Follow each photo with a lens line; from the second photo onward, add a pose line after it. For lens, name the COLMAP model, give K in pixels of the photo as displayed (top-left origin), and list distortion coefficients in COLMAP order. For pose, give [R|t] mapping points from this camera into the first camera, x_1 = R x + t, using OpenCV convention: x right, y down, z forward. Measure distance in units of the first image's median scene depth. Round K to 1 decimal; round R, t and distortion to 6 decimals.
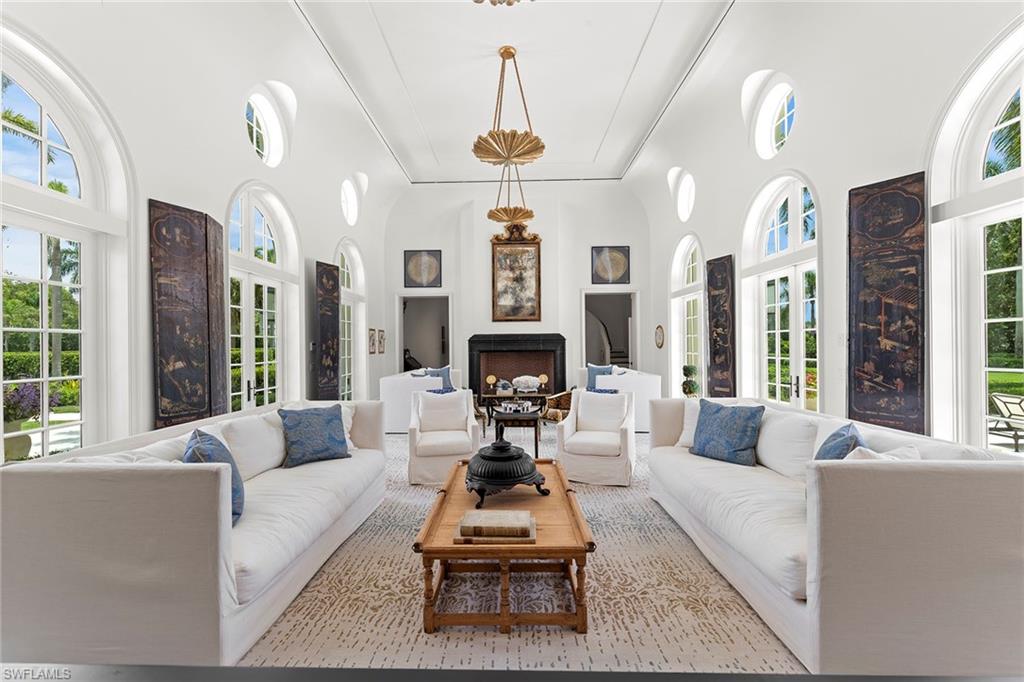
lens RADIAL K [[438.5, 0, 510.1], [0, 438.5, 346.3], [0, 0, 1]] dist [0.002592, 0.000314]
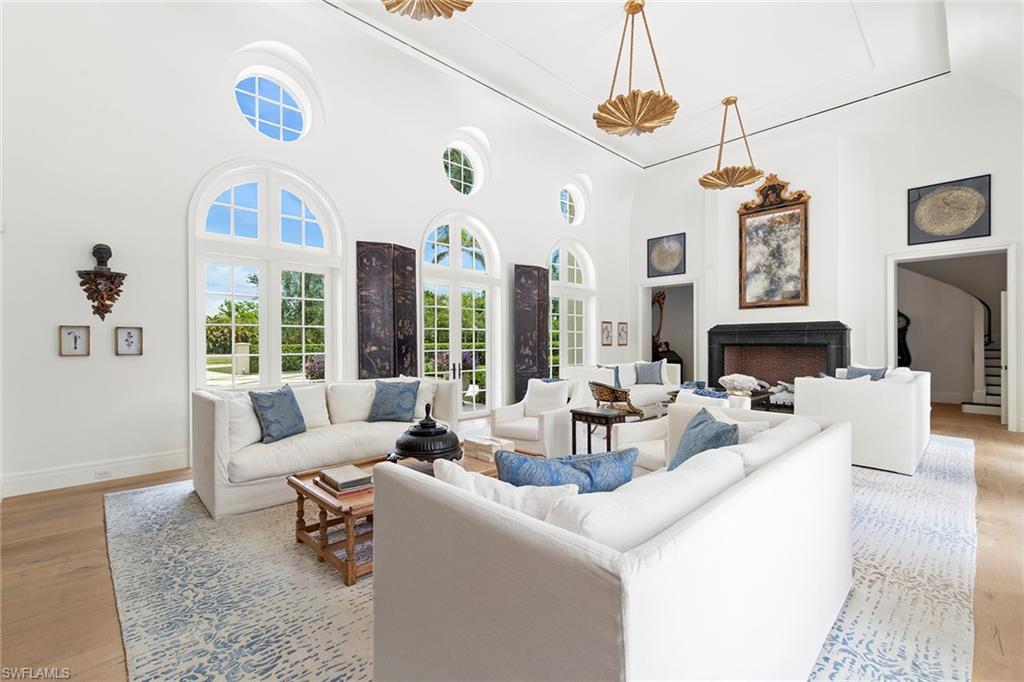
lens RADIAL K [[445.9, 0, 511.6], [0, 445.9, 345.3], [0, 0, 1]] dist [0.000993, 0.000063]
pose [[0.709232, 0.009811, -0.704907, 0.250377], [-0.003757, 0.999942, 0.010137, 0.005375], [0.704965, -0.004541, 0.709227, 0.097310]]
